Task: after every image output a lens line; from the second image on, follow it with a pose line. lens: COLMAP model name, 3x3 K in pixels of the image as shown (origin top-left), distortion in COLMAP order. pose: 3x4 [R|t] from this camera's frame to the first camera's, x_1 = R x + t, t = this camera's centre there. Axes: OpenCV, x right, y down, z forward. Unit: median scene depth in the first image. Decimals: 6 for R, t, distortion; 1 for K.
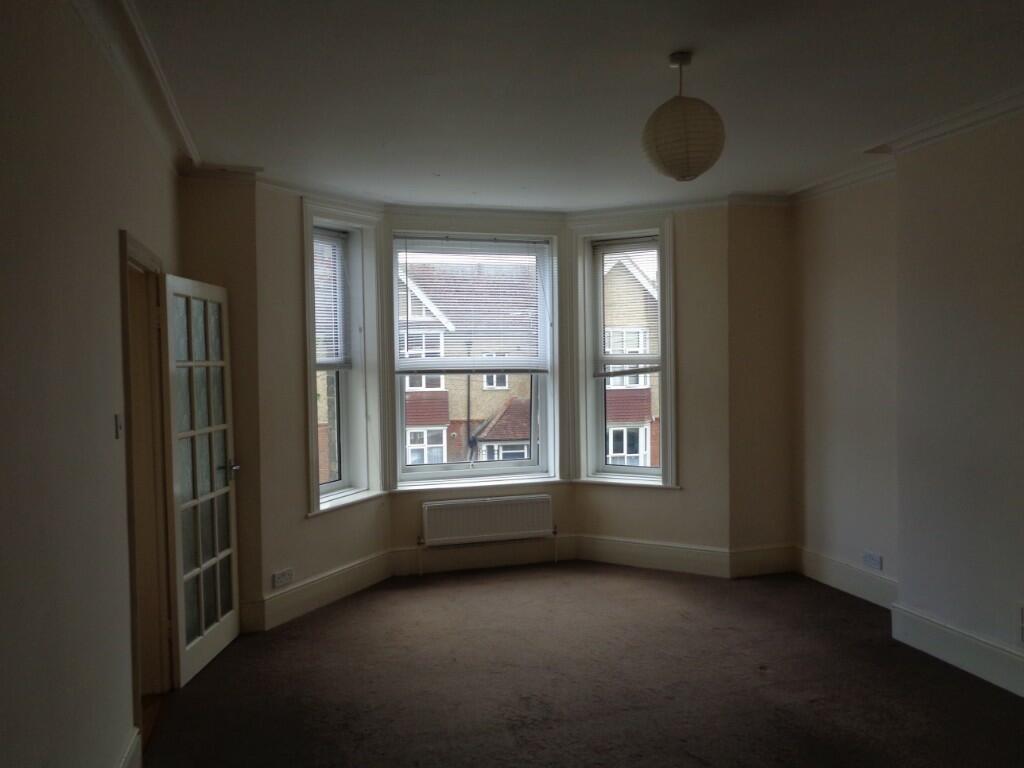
lens RADIAL K [[759.3, 0, 508.9], [0, 759.3, 379.0], [0, 0, 1]] dist [0.006576, 0.003039]
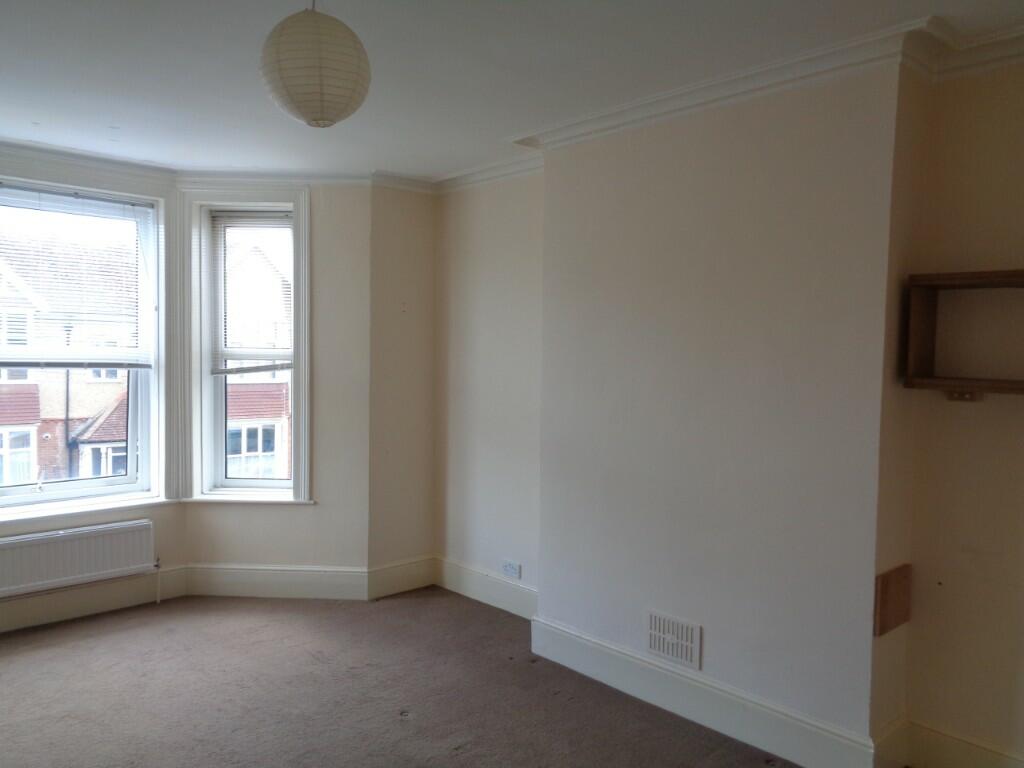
lens RADIAL K [[754.1, 0, 511.2], [0, 754.1, 387.4], [0, 0, 1]] dist [-0.003332, -0.004816]
pose [[0.892026, 0.007304, 0.451926, 0.032476], [-0.016373, 0.999735, 0.016161, -0.007104], [-0.451688, -0.021815, 0.891909, 0.117309]]
